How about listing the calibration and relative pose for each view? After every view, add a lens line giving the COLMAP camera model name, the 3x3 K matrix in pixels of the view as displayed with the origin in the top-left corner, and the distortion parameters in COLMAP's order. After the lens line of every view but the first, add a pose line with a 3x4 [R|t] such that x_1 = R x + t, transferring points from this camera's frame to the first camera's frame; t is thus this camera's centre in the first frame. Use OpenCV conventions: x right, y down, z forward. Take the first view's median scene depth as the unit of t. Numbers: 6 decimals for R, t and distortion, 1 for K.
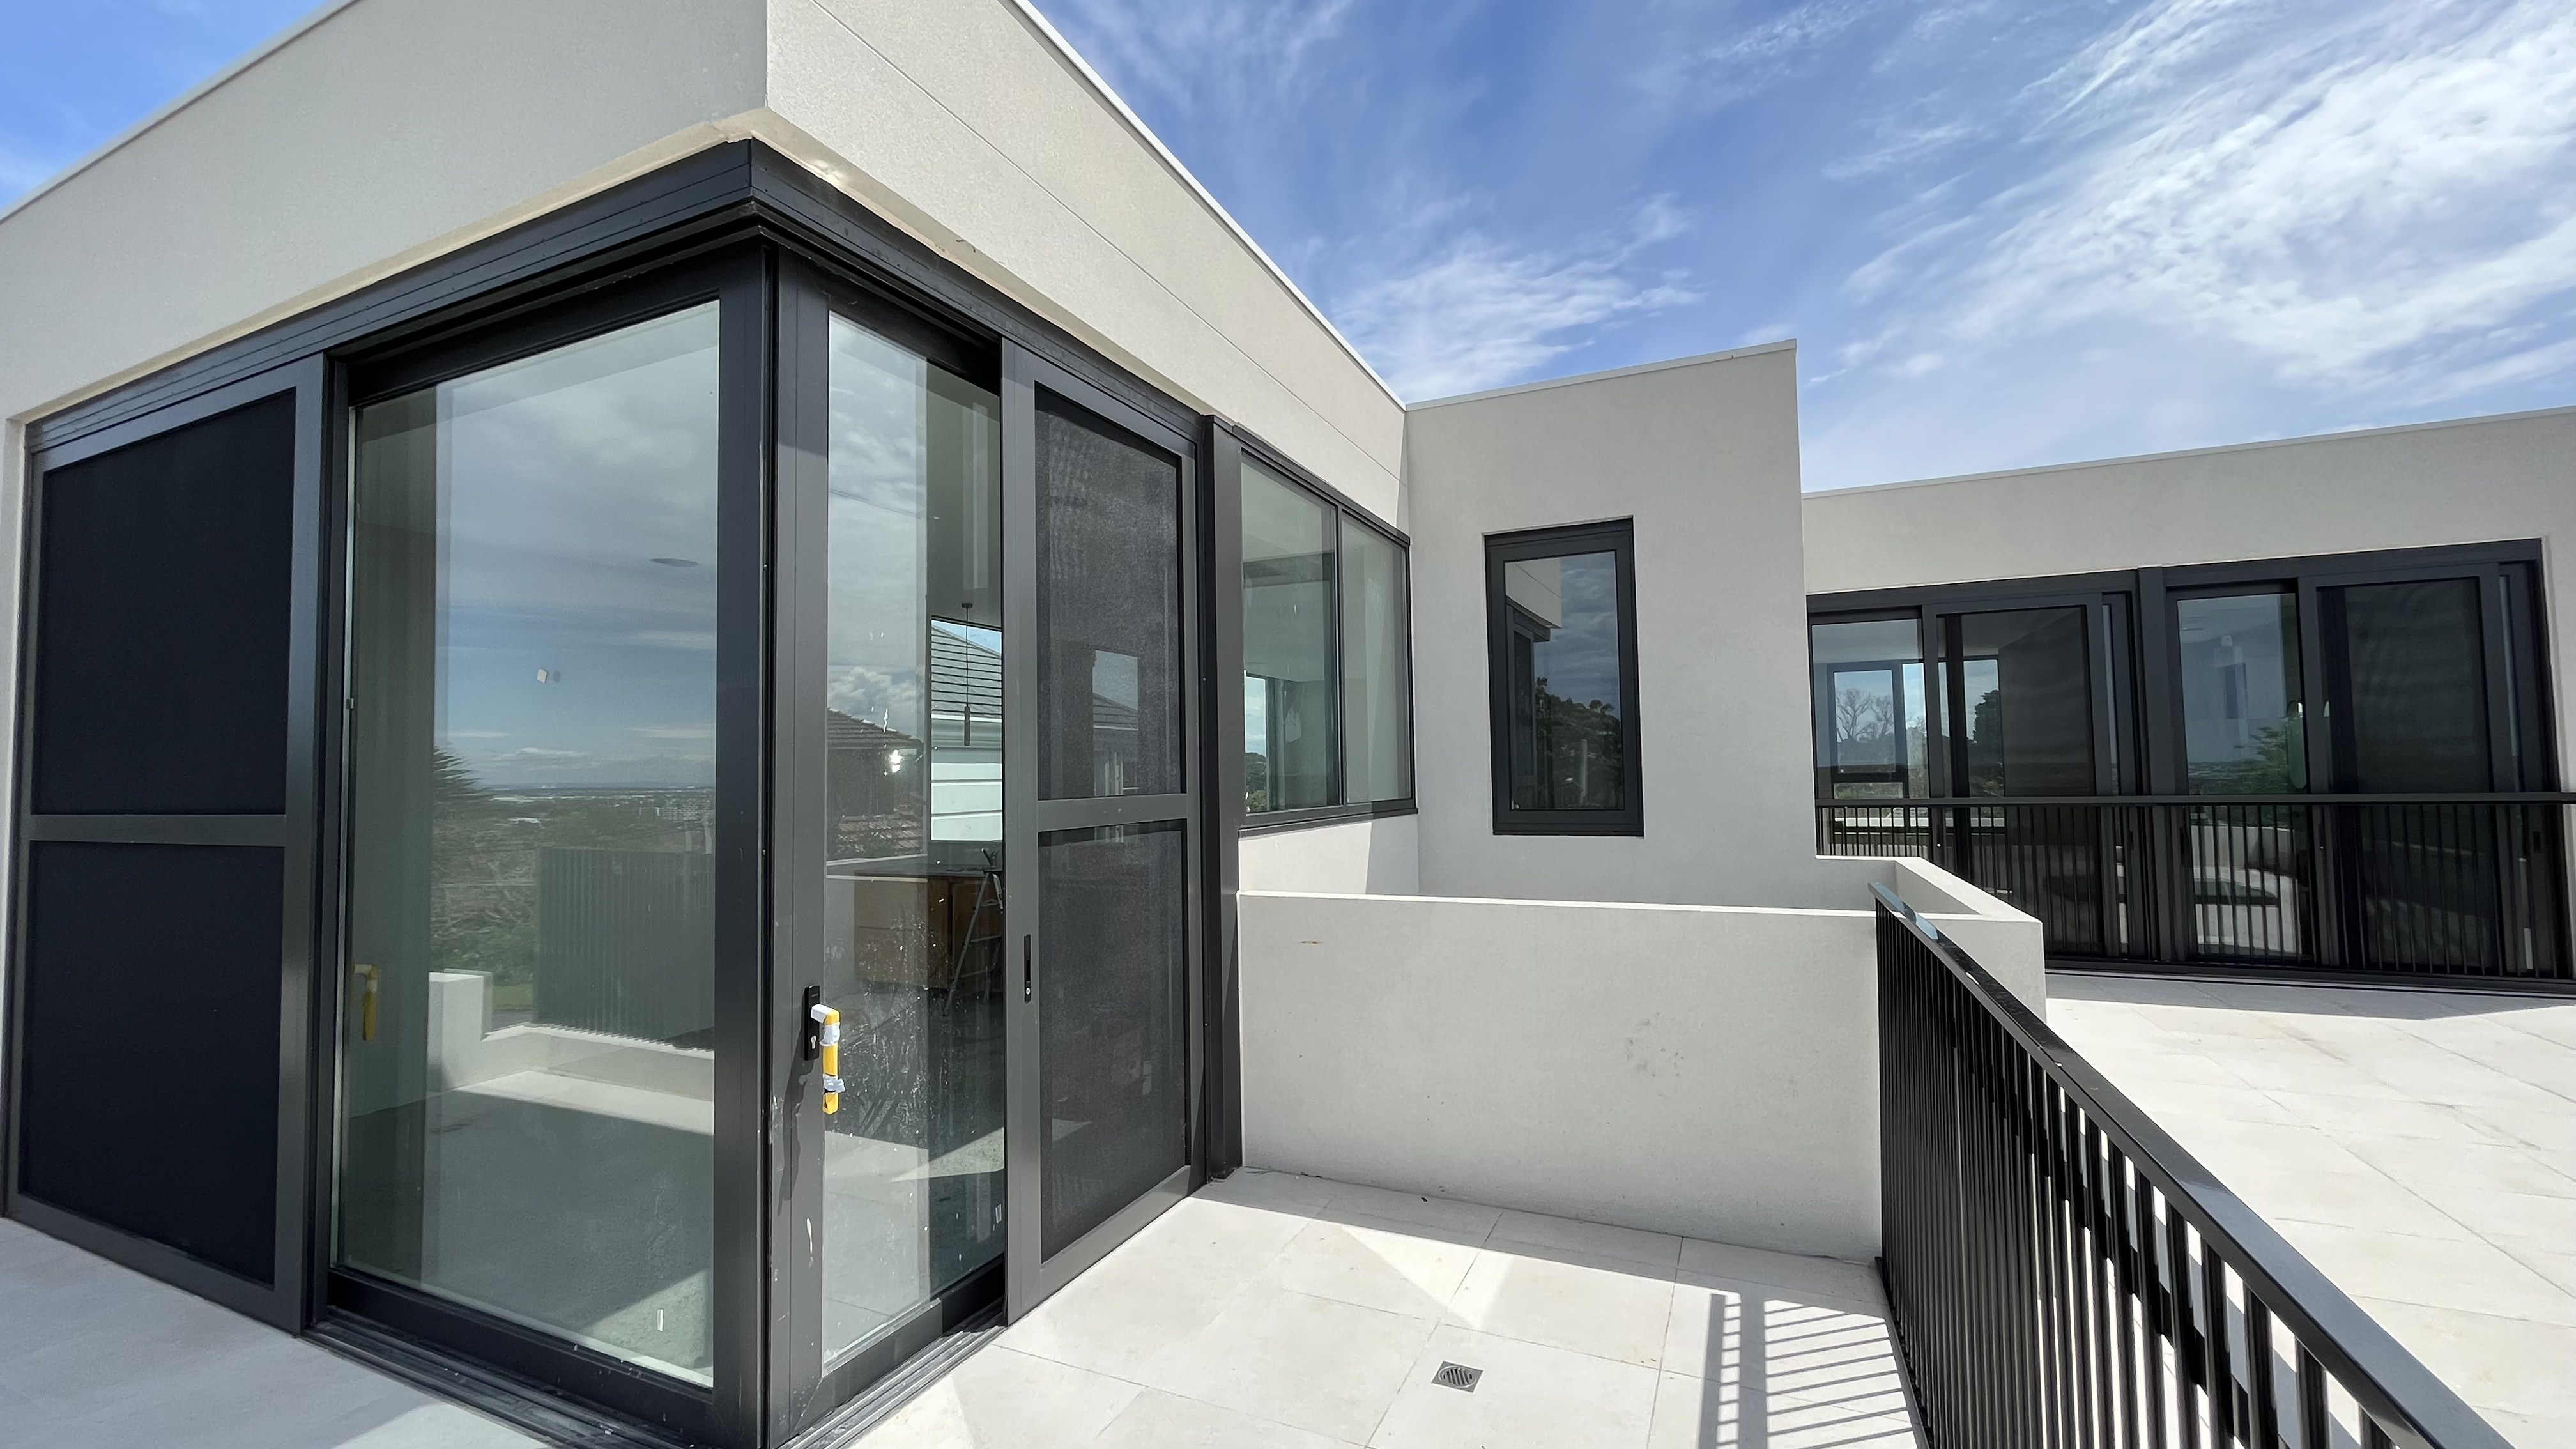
lens RADIAL K [[1042.2, 0, 1288.0], [0, 1042.2, 724.5], [0, 0, 1]] dist [-0.001573, -0.000093]
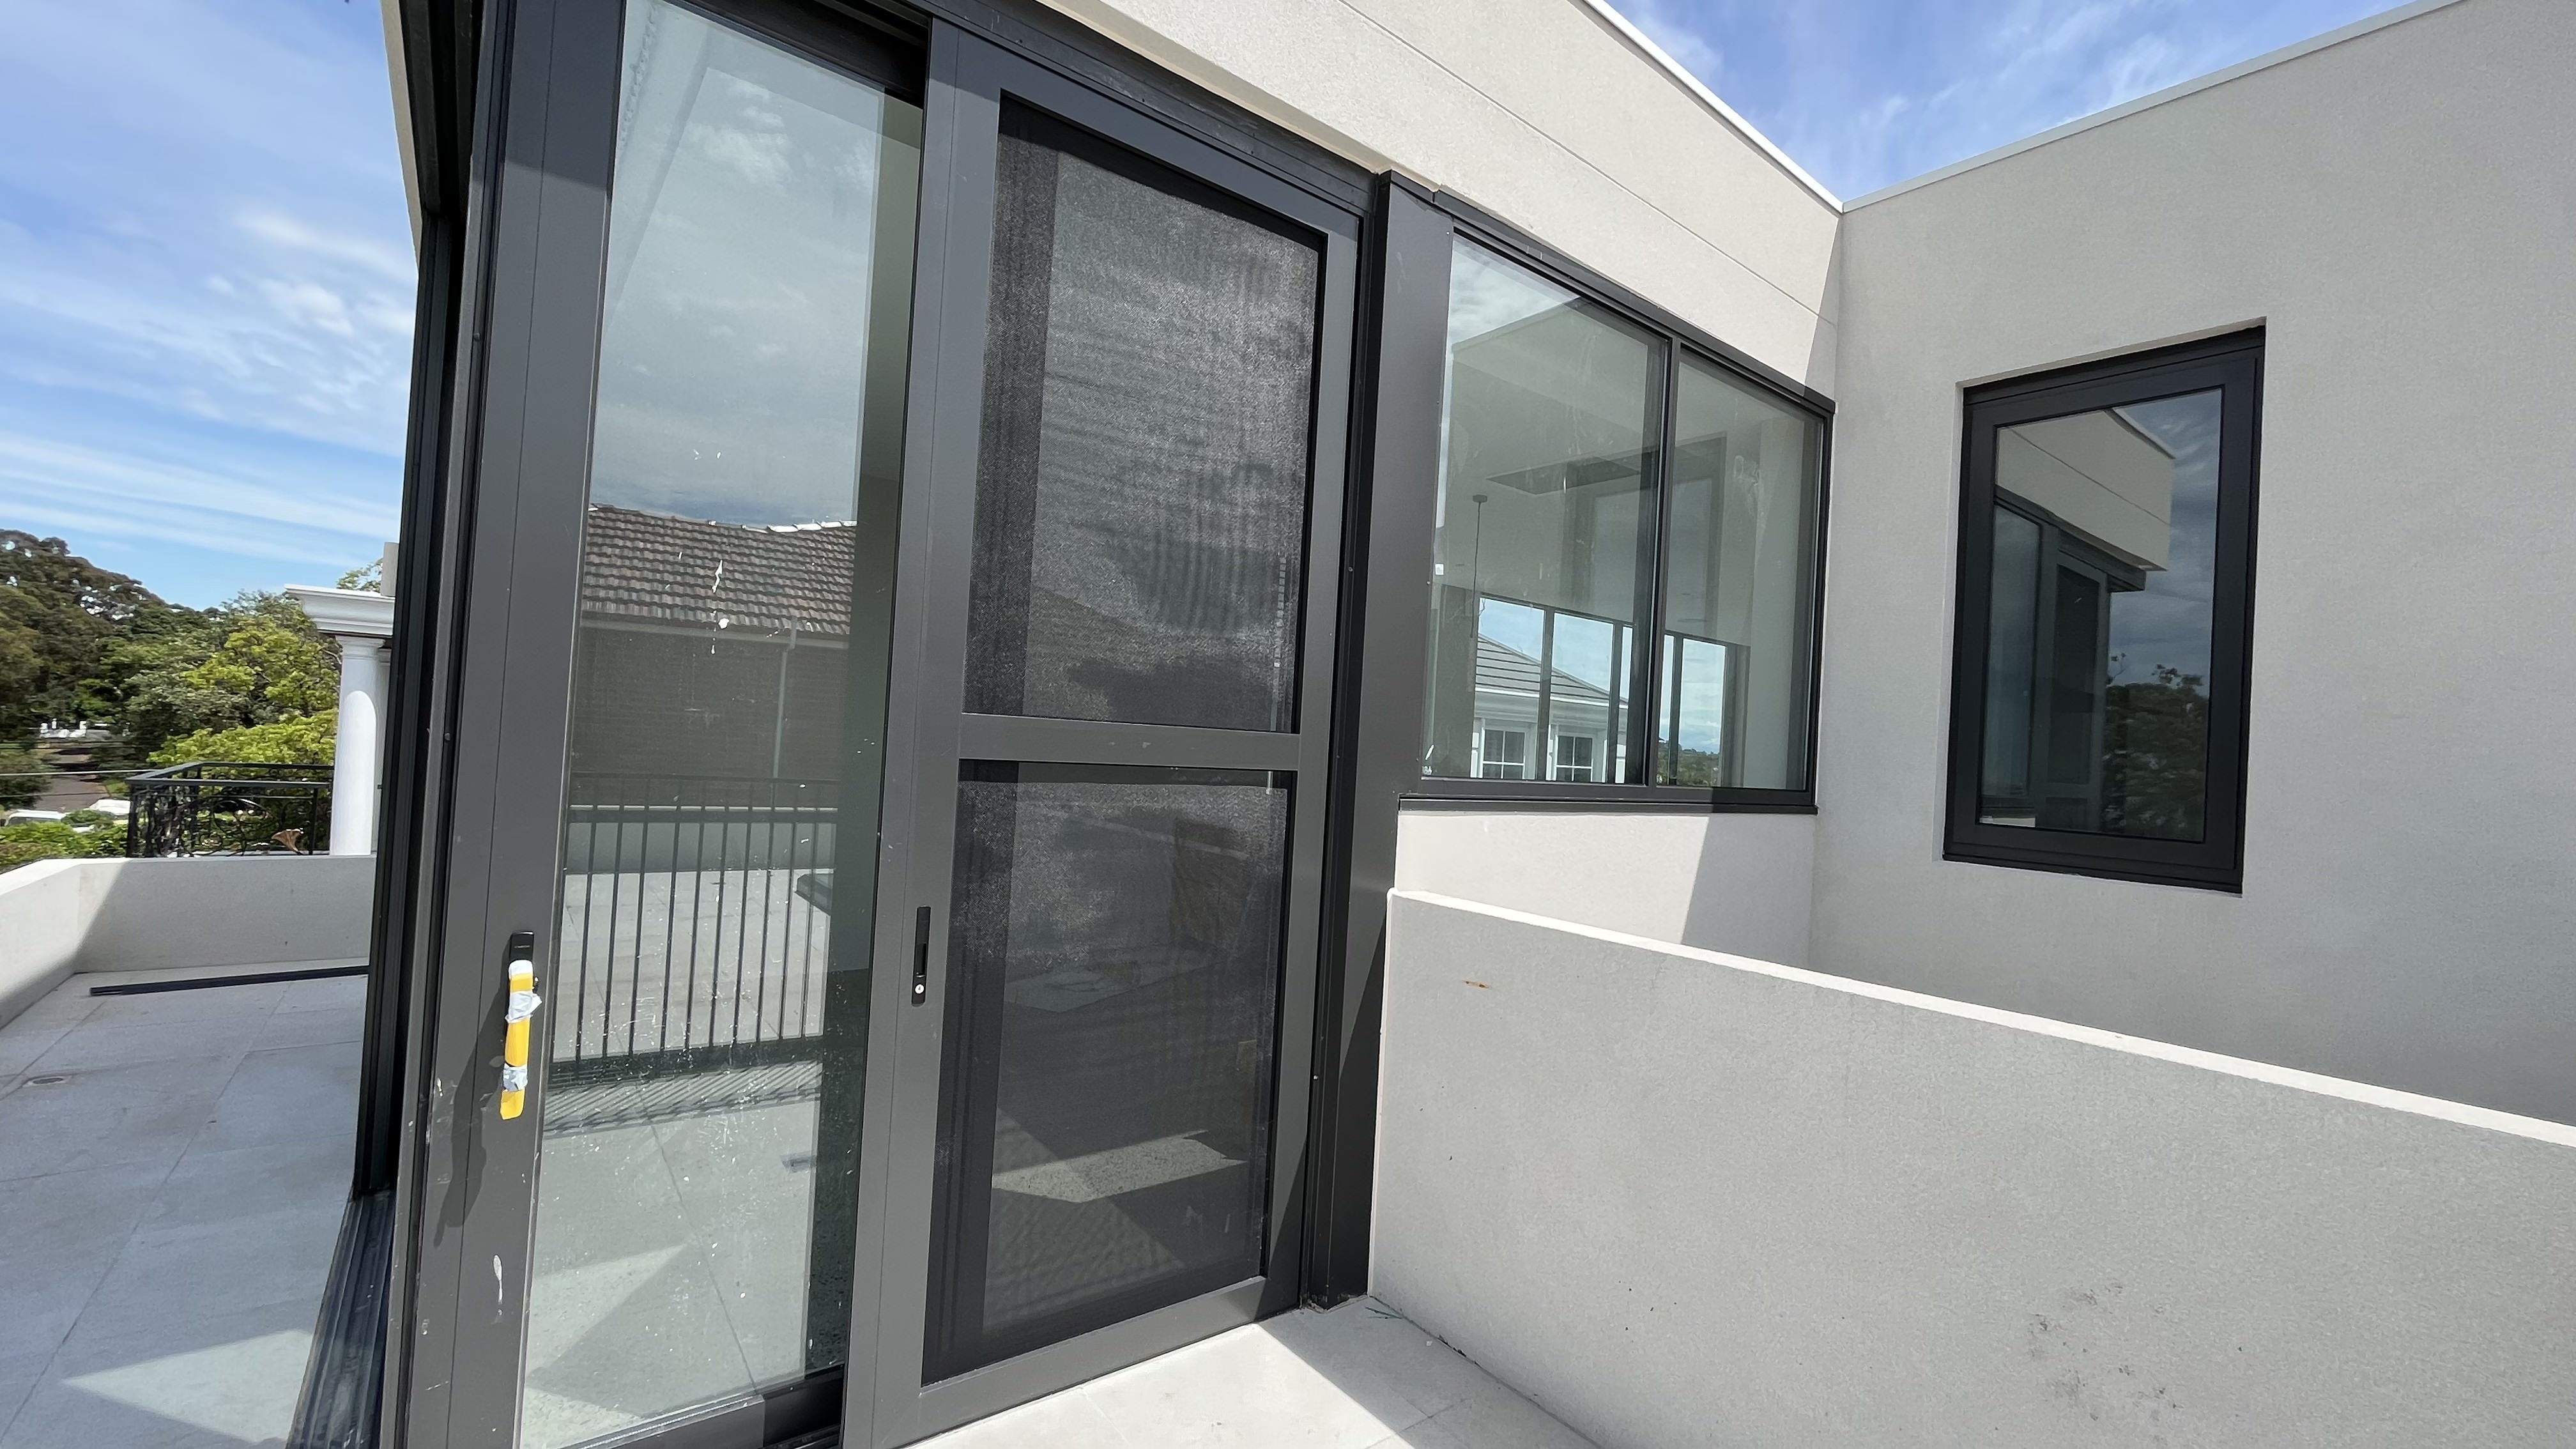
lens RADIAL K [[1042.2, 0, 1288.0], [0, 1042.2, 724.5], [0, 0, 1]] dist [-0.001573, -0.000093]
pose [[0.885092, 0.061999, -0.461269, 0.197038], [-0.053244, 0.998069, 0.031985, 0.036716], [0.462361, -0.003750, 0.886684, 0.377292]]
